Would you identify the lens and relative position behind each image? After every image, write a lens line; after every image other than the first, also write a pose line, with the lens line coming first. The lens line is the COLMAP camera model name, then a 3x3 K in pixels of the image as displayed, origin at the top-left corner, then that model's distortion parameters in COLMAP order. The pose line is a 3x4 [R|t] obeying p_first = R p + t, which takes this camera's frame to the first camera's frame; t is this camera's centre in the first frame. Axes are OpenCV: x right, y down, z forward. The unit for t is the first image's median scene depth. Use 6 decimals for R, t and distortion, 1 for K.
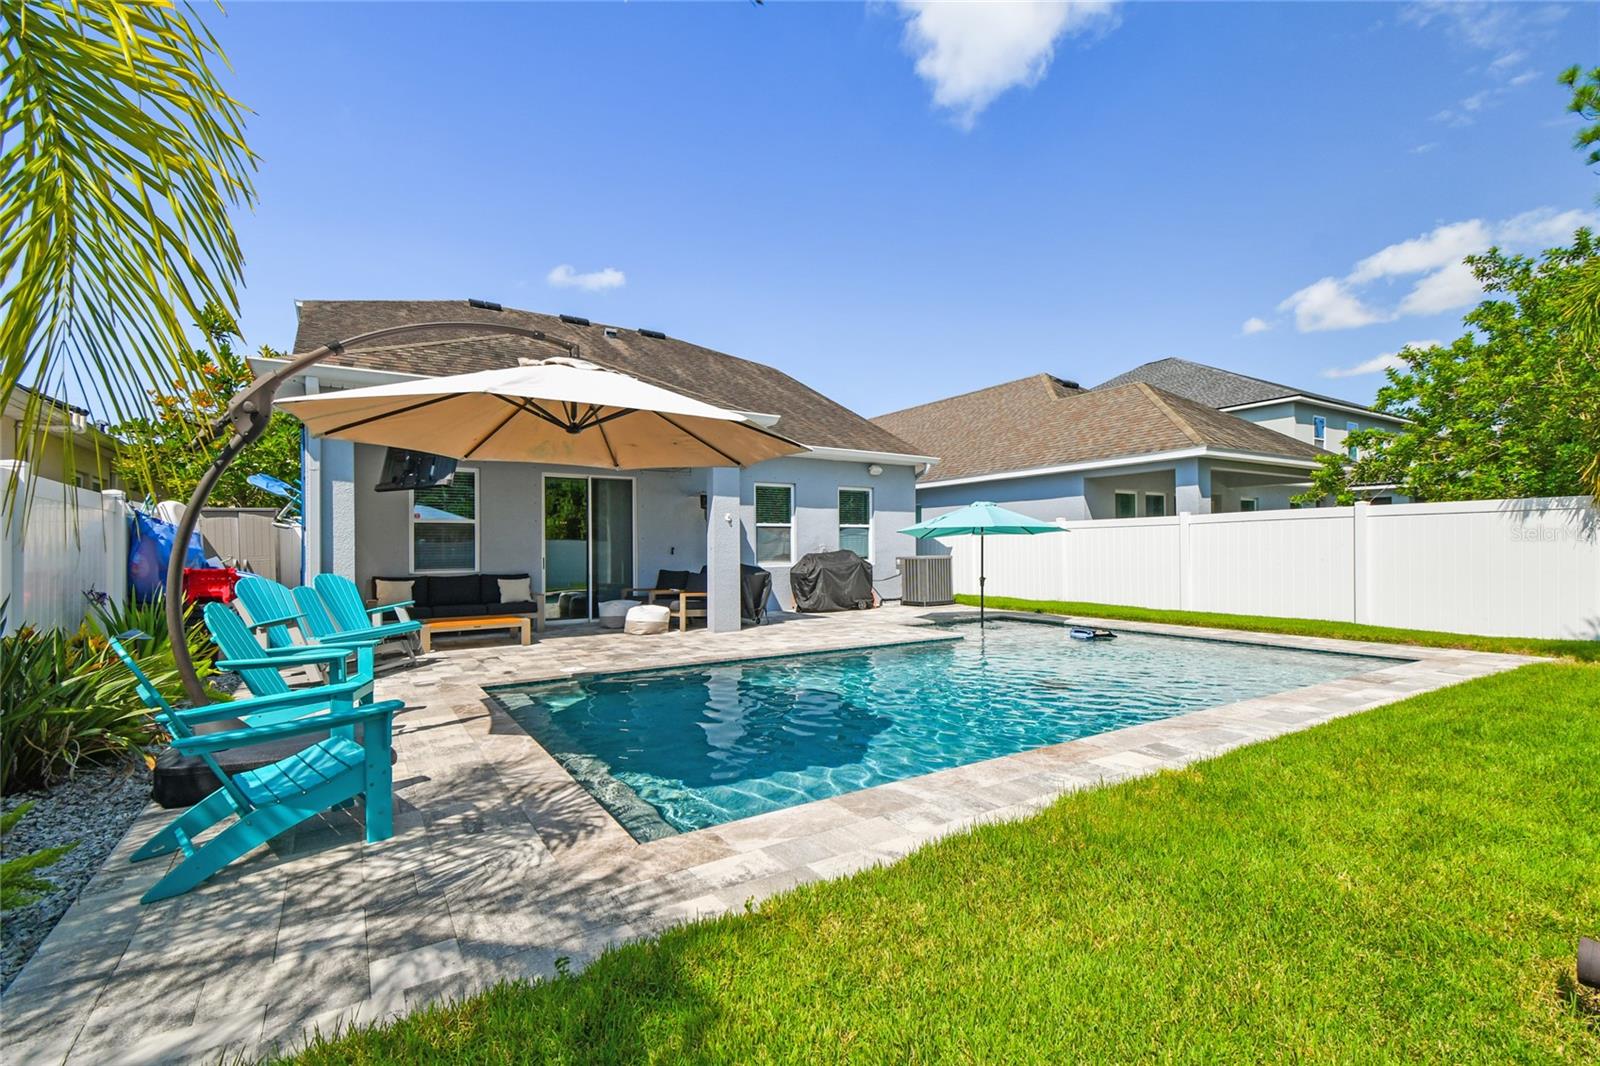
lens RADIAL K [[696.2, 0, 805.9], [0, 696.2, 541.2], [0, 0, 1]] dist [0.035243, -0.011819]
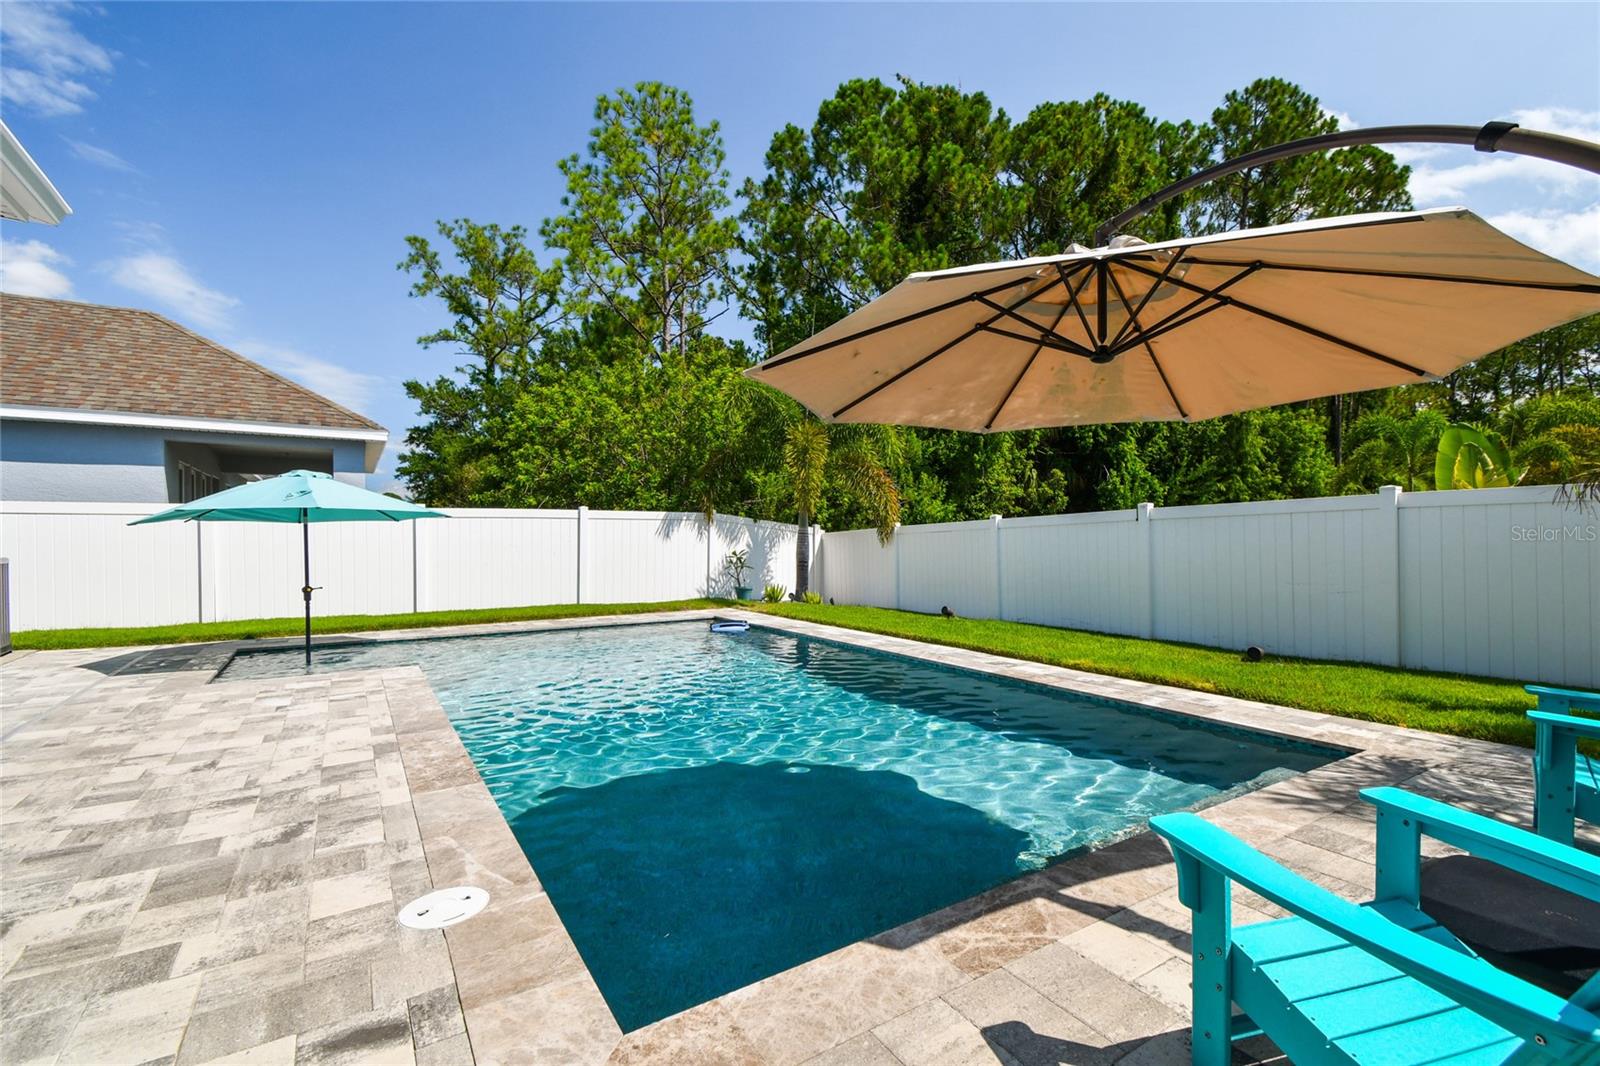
lens RADIAL K [[696.2, 0, 805.9], [0, 696.2, 541.2], [0, 0, 1]] dist [0.035243, -0.011819]
pose [[-0.008925, 0.004631, 0.999949, -0.458031], [-0.011258, 0.999925, -0.004731, 0.007221], [-0.999897, -0.011299, -0.008872, 0.605599]]
